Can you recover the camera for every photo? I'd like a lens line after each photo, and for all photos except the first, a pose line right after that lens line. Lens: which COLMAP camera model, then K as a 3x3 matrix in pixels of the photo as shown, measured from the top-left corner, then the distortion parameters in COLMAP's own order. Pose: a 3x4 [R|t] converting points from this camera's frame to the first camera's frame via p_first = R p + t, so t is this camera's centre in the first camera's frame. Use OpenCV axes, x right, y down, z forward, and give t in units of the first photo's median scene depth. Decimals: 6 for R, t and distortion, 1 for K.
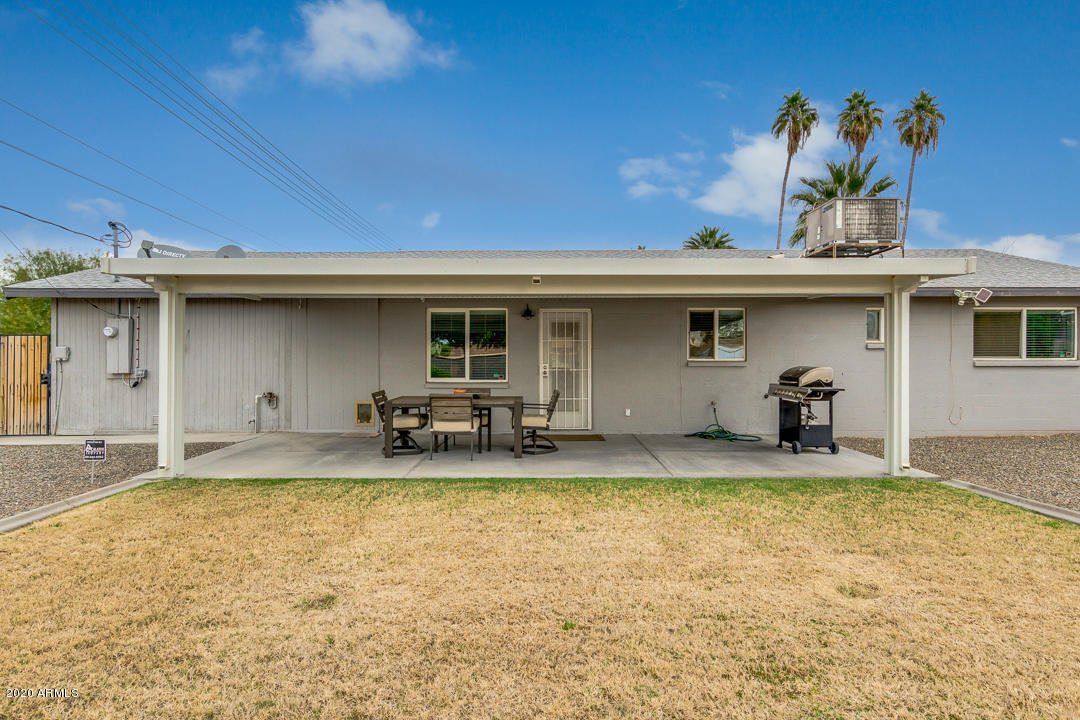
lens RADIAL K [[584.1, 0, 540.0], [0, 584.1, 360.0], [0, 0, 1]] dist [0.003746, 0.000542]
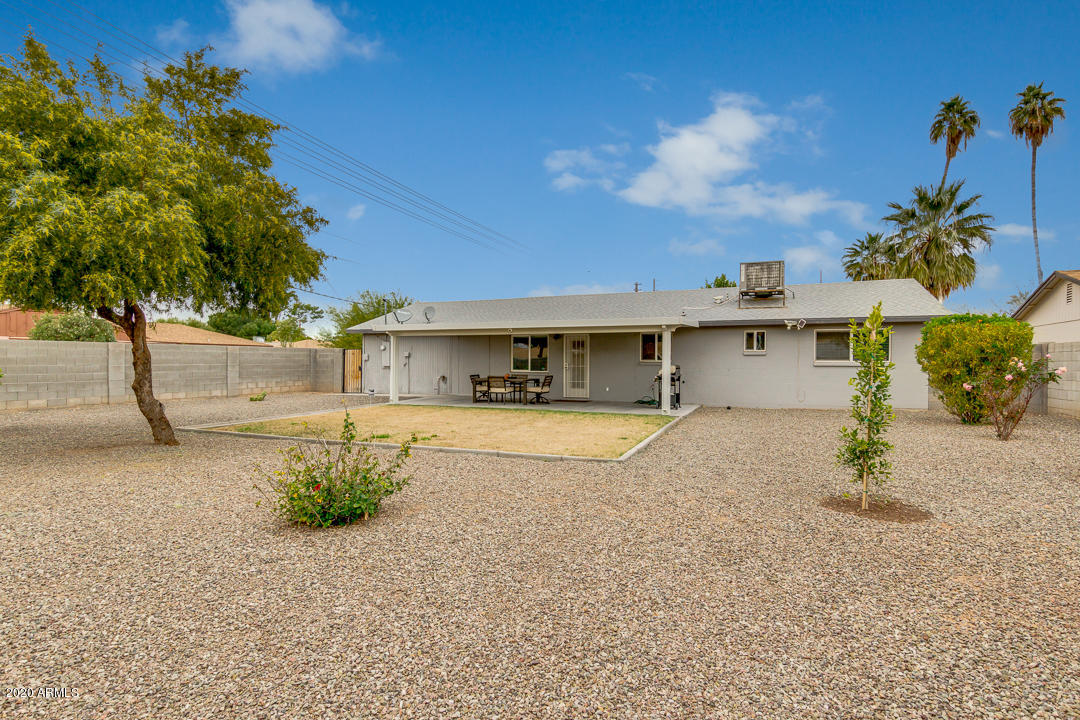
lens RADIAL K [[549.5, 0, 537.5], [0, 549.5, 364.9], [0, 0, 1]] dist [0.019428, -0.016170]
pose [[0.916119, 0.007176, -0.400842, 0.648825], [-0.002865, 0.999931, 0.011355, -0.007531], [0.400896, -0.009254, 0.916077, -0.689542]]
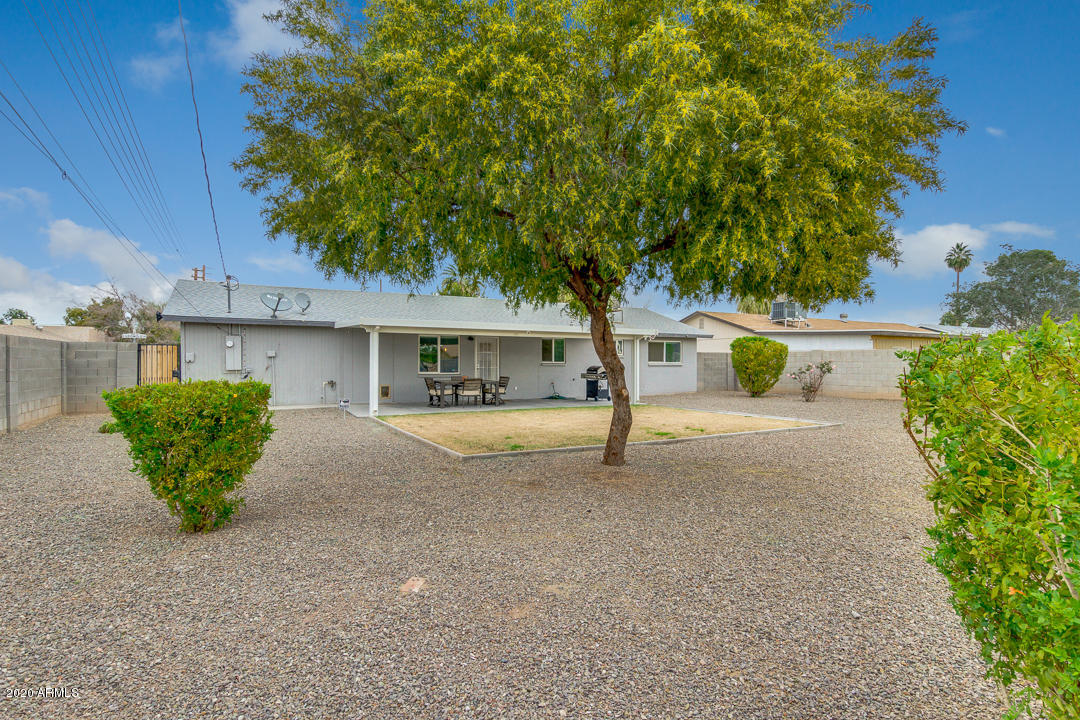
lens RADIAL K [[547.6, 0, 529.6], [0, 547.6, 361.3], [0, 0, 1]] dist [0.001229, 0.000171]
pose [[0.882401, 0.003510, 0.470486, -0.705587], [-0.004578, 0.999989, 0.001126, -0.006538], [-0.470476, -0.003147, 0.882407, -0.705135]]
